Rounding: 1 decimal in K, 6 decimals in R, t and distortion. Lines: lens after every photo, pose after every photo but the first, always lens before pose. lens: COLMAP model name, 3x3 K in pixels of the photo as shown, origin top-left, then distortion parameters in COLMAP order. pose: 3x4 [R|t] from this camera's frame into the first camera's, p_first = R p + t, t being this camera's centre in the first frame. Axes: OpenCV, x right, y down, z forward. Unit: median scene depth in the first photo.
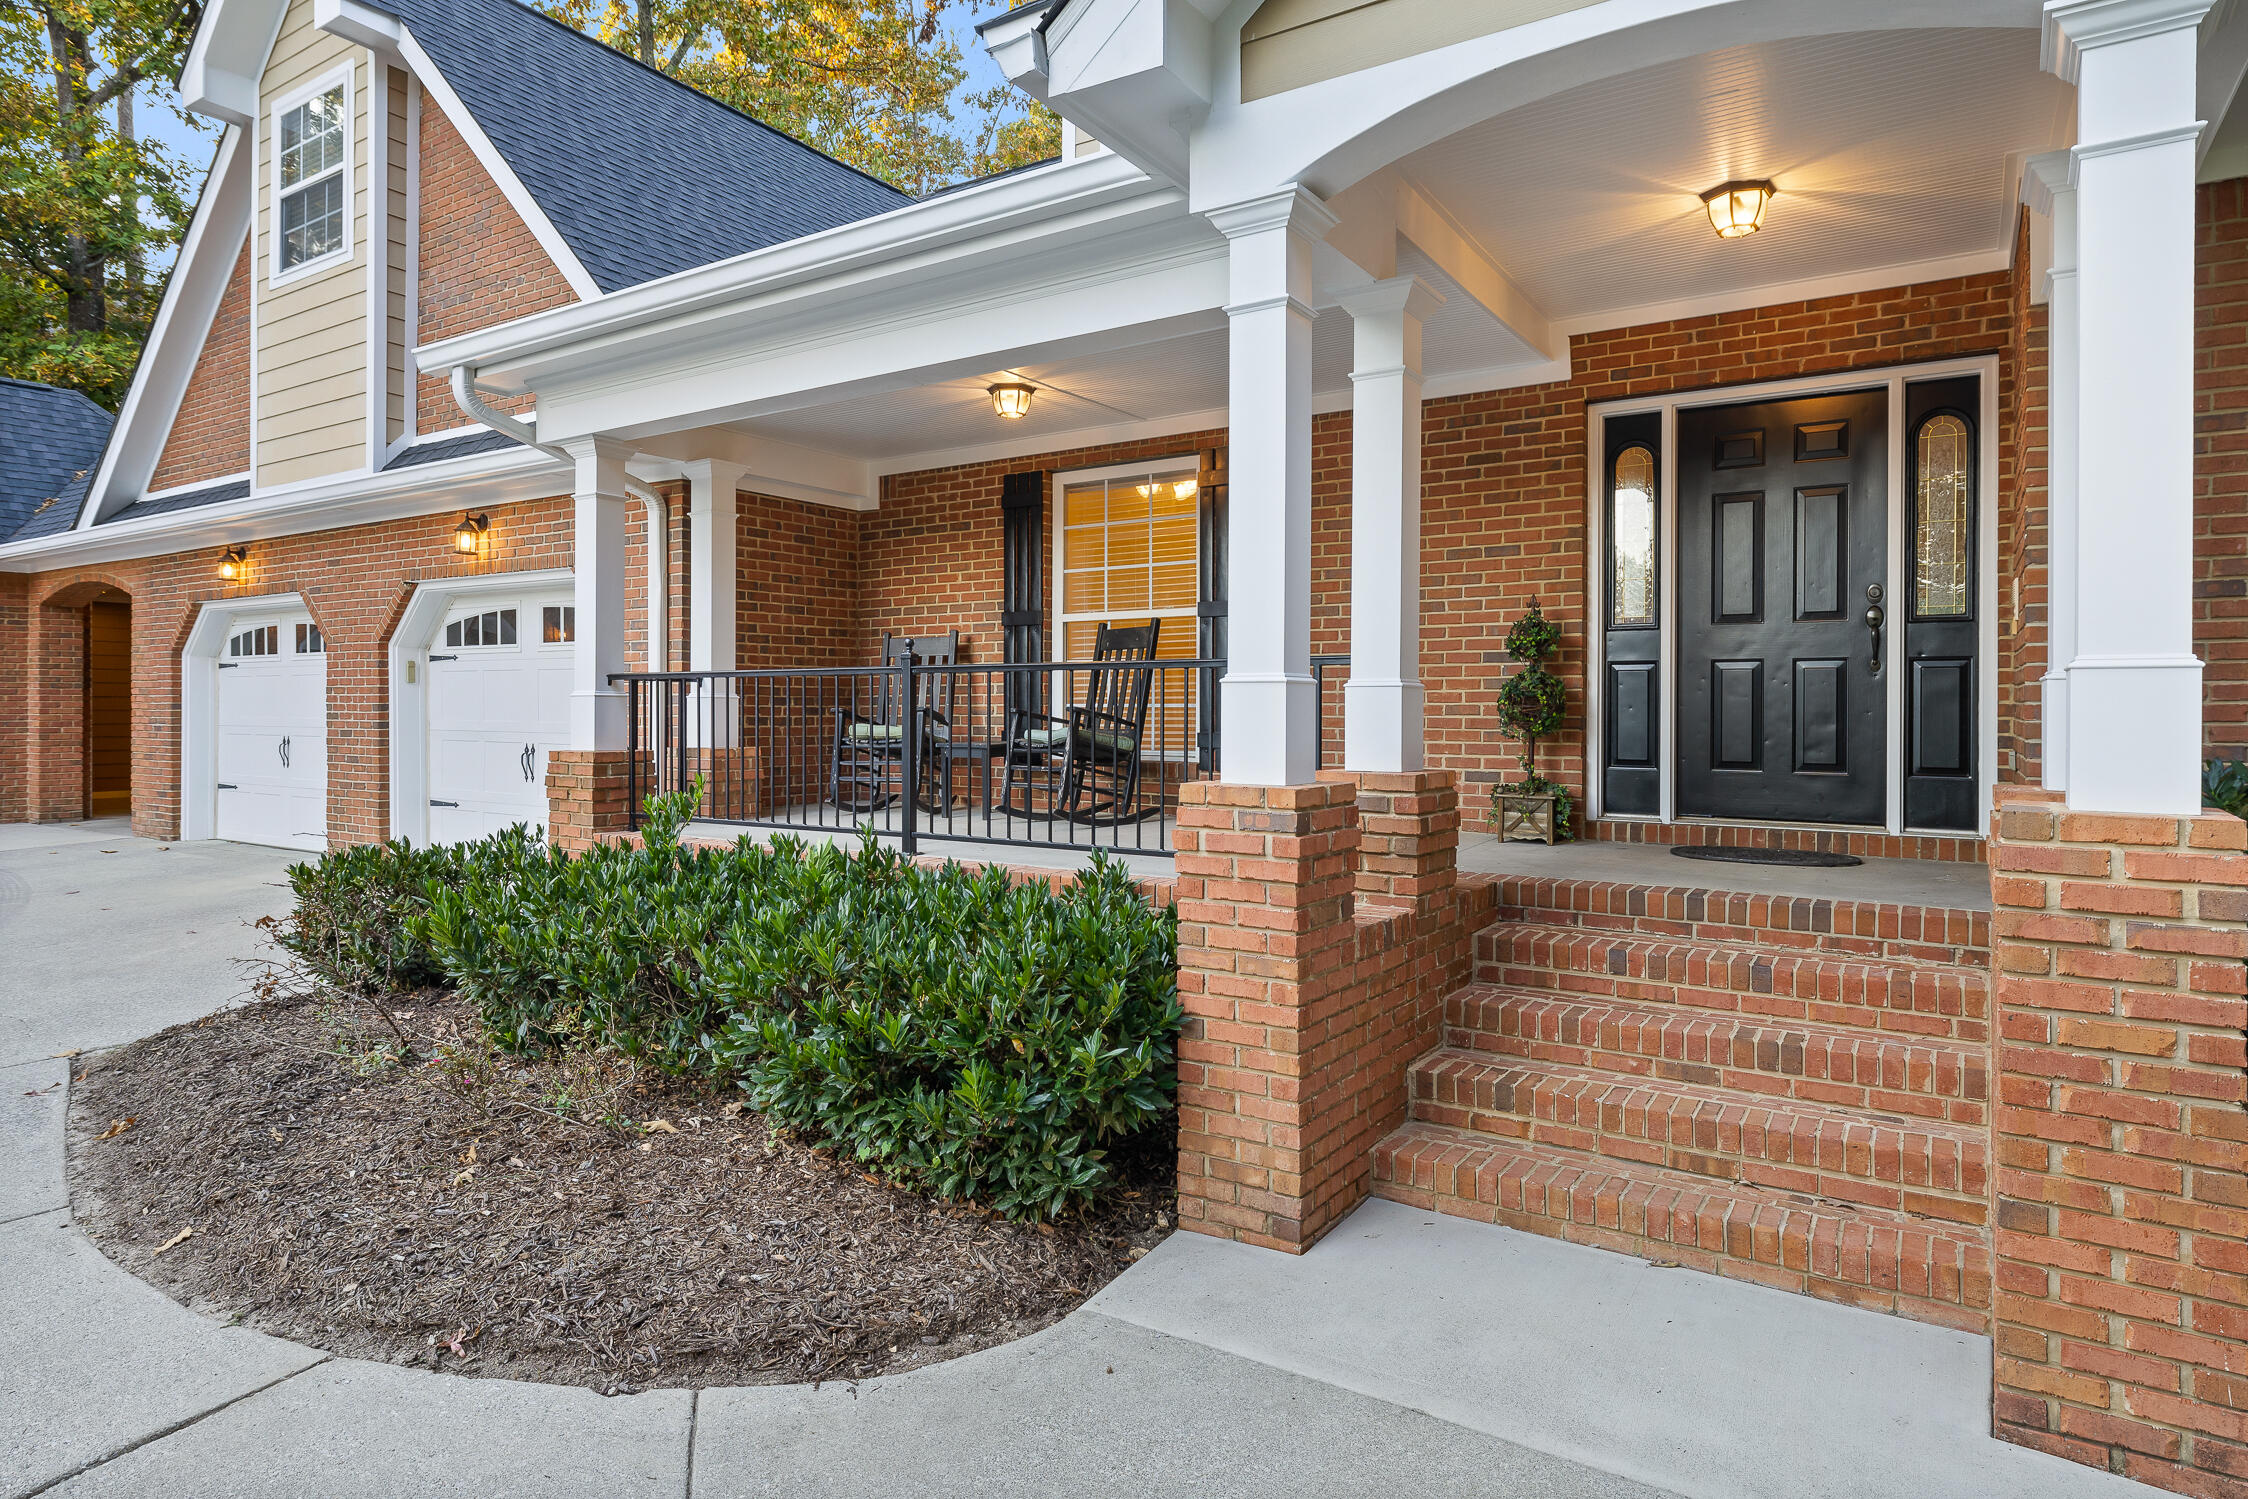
lens RADIAL K [[1289.0, 0, 1123.7], [0, 1289.0, 727.8], [0, 0, 1]] dist [-0.006973, -0.001502]
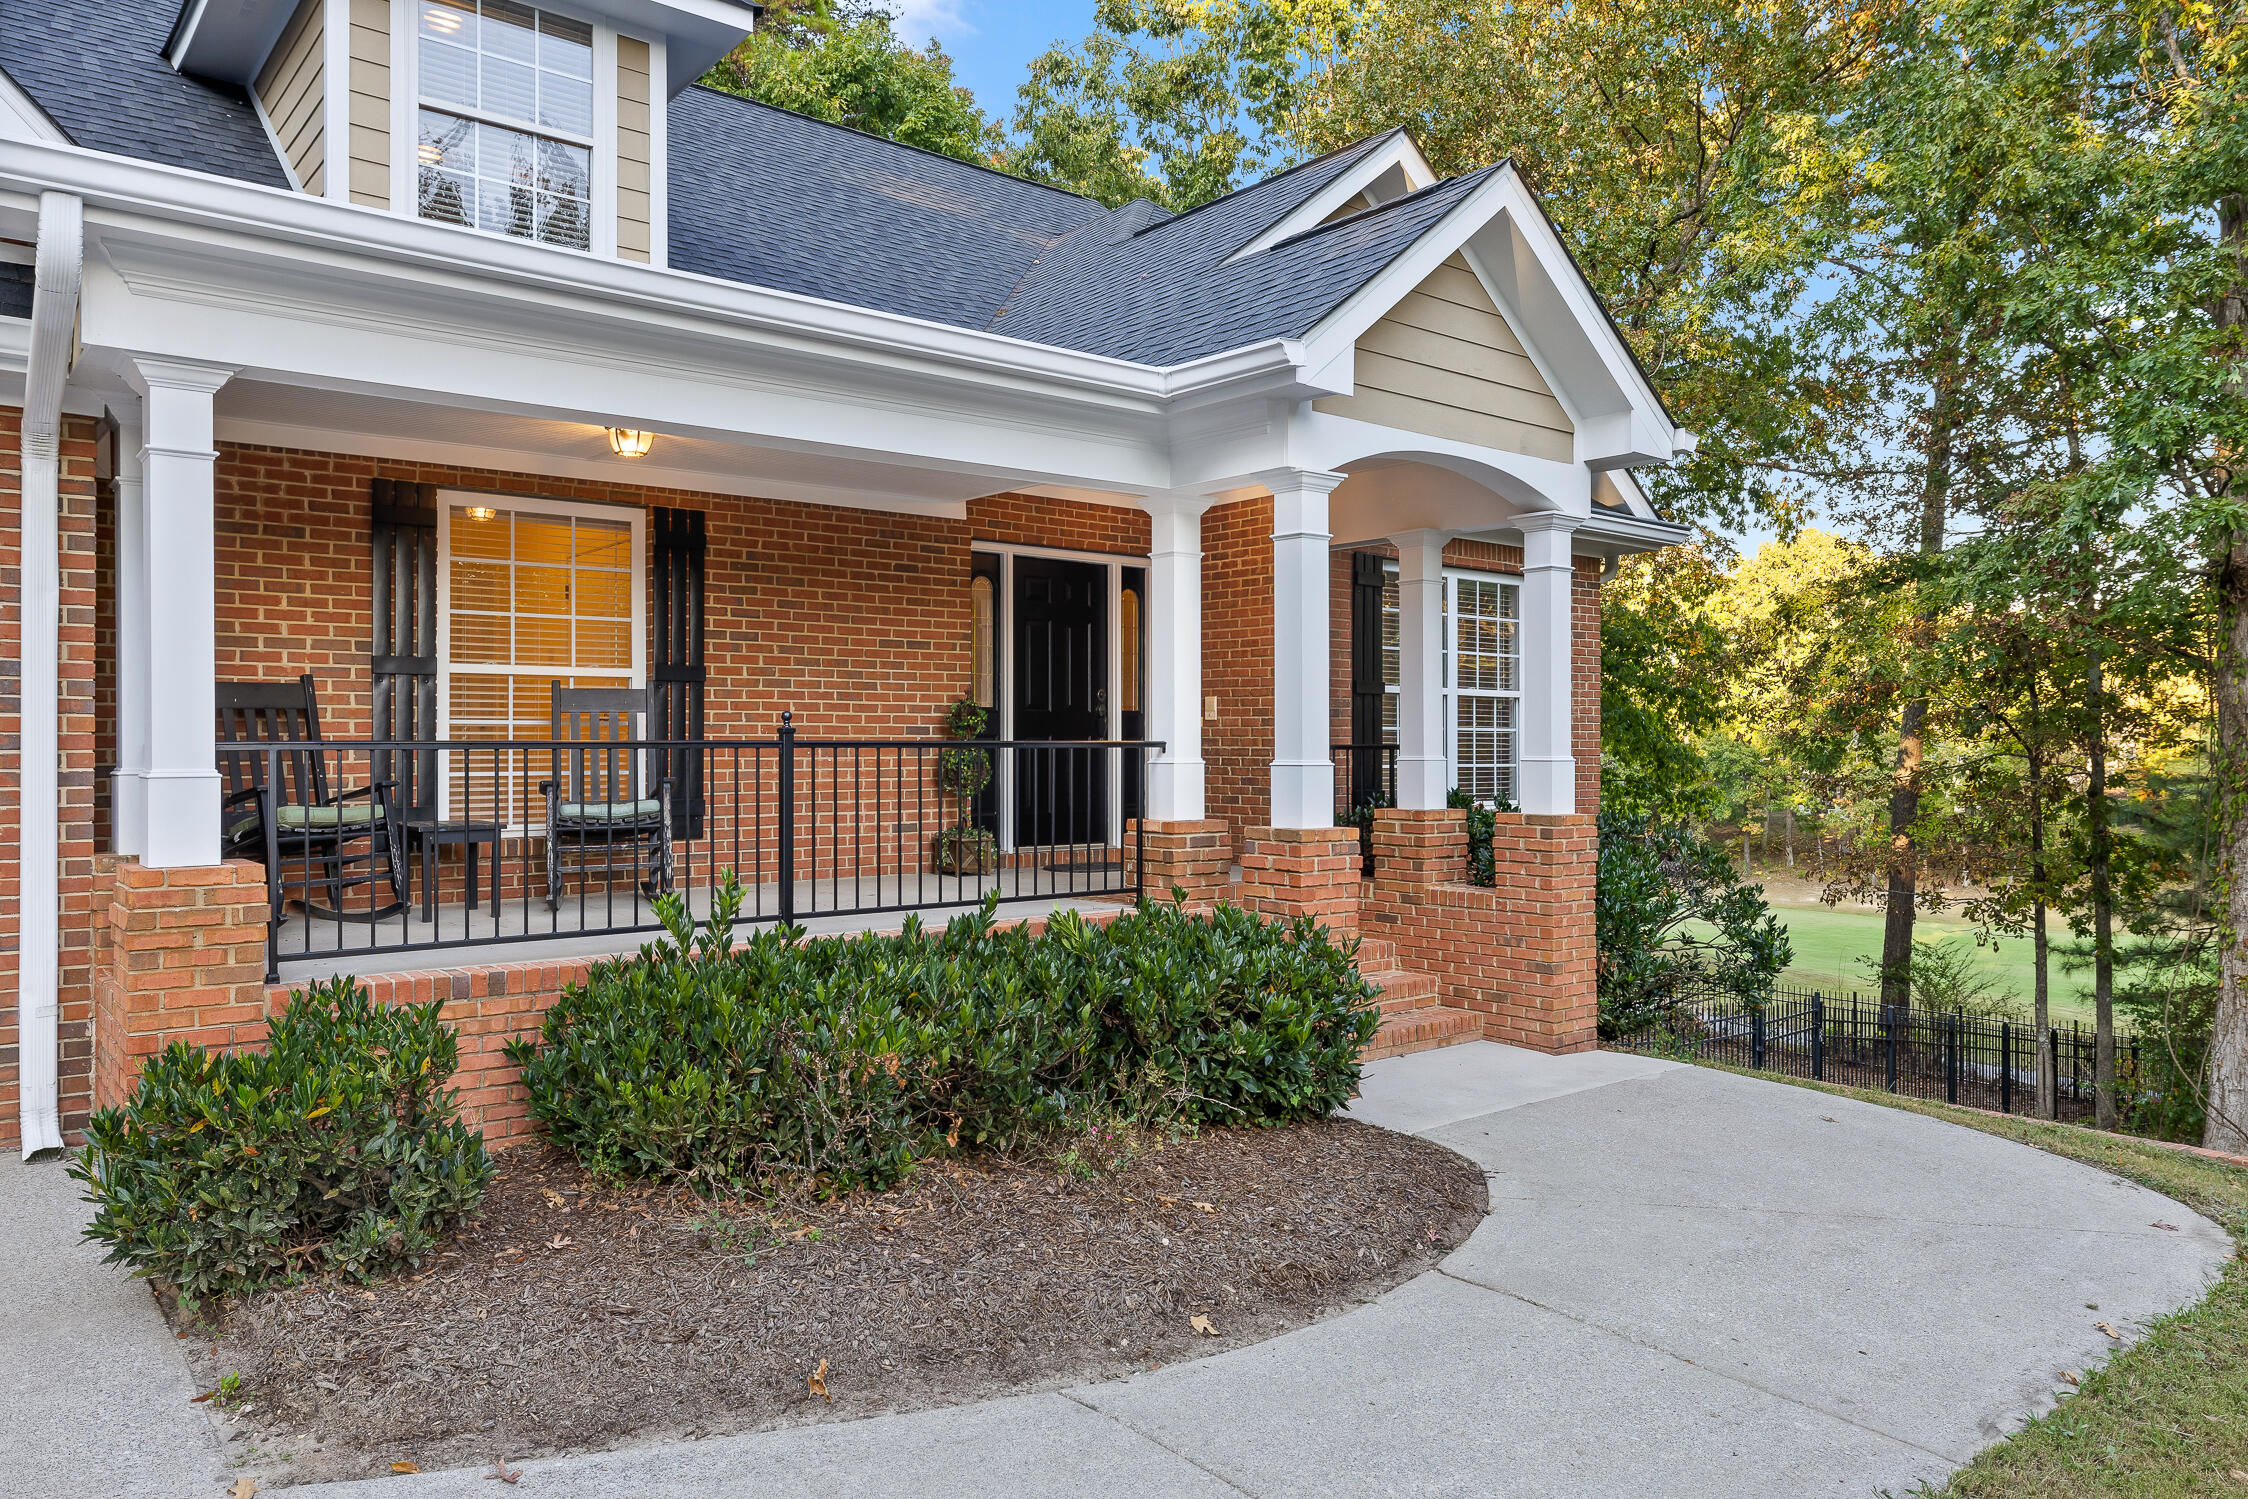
lens RADIAL K [[1507.2, 0, 1125.4], [0, 1507.2, 749.2], [0, 0, 1]] dist [-0.002167, 0.000116]
pose [[0.307322, -0.000014, 0.951606, -1.056657], [0.016618, 0.999848, -0.005352, -0.027302], [-0.951461, 0.017459, 0.307275, 0.380963]]
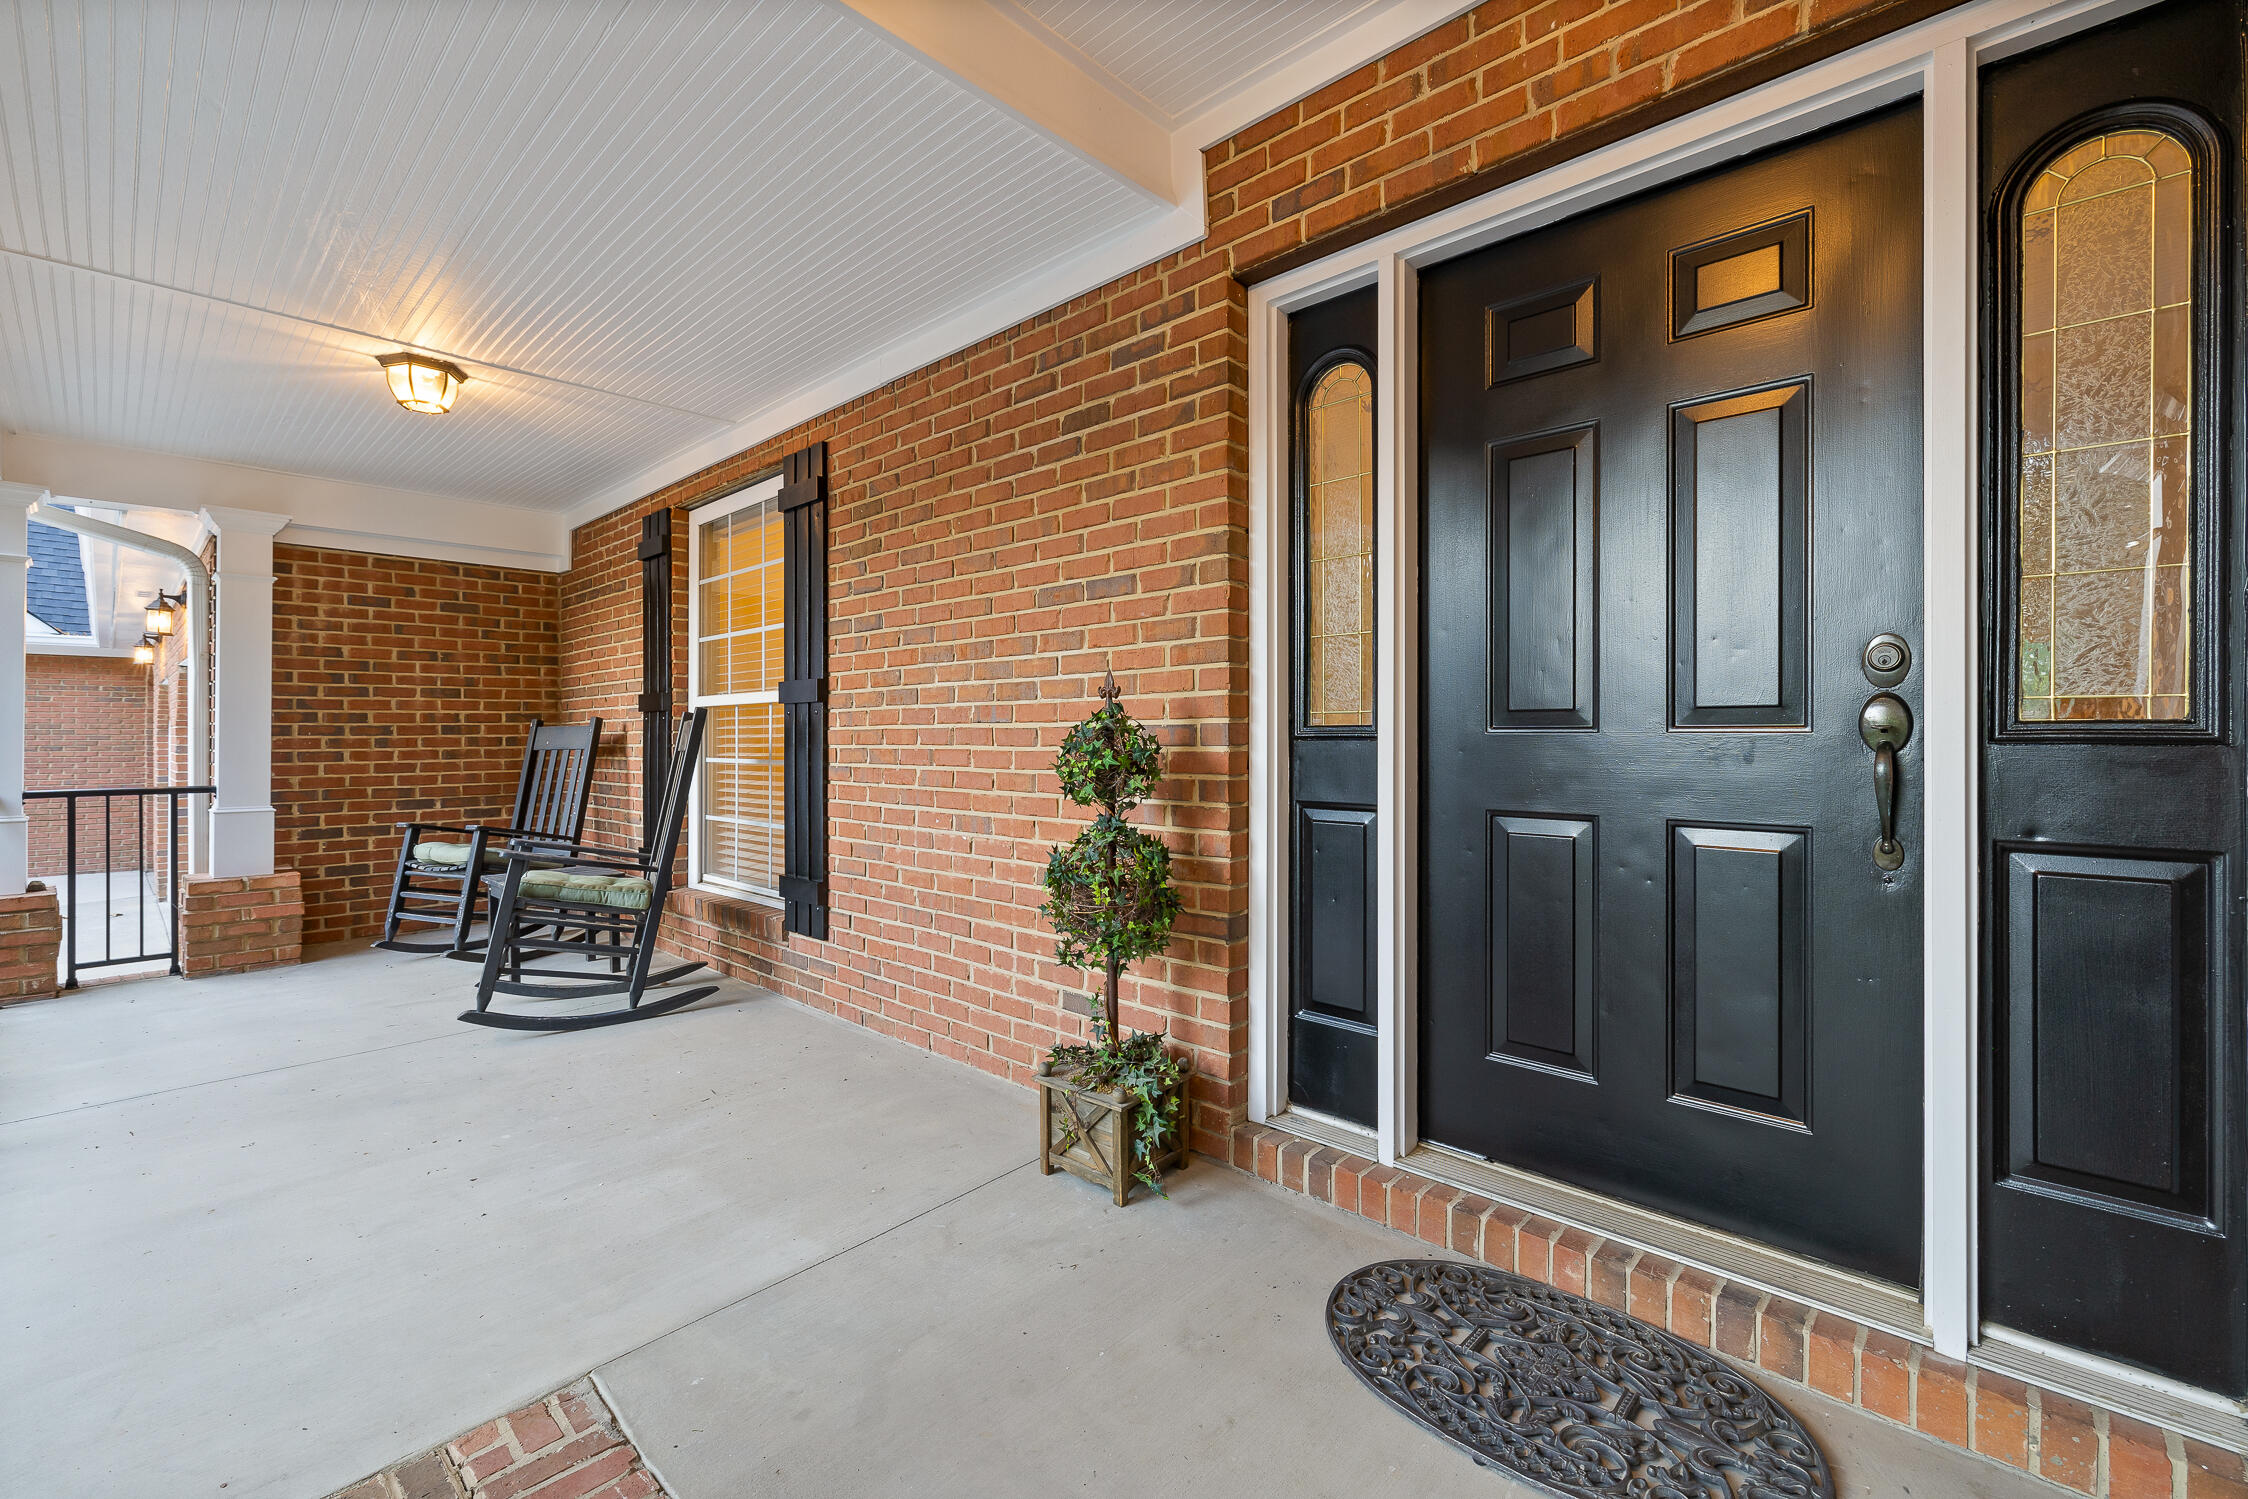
lens RADIAL K [[964.2, 0, 1119.7], [0, 964.2, 746.6], [0, 0, 1]] dist [-0.001099, 0.000691]
pose [[0.984268, -0.000041, -0.176683, 0.377898], [-0.001530, 0.999961, -0.008755, -0.069690], [0.176676, 0.008888, 0.984229, 0.625154]]
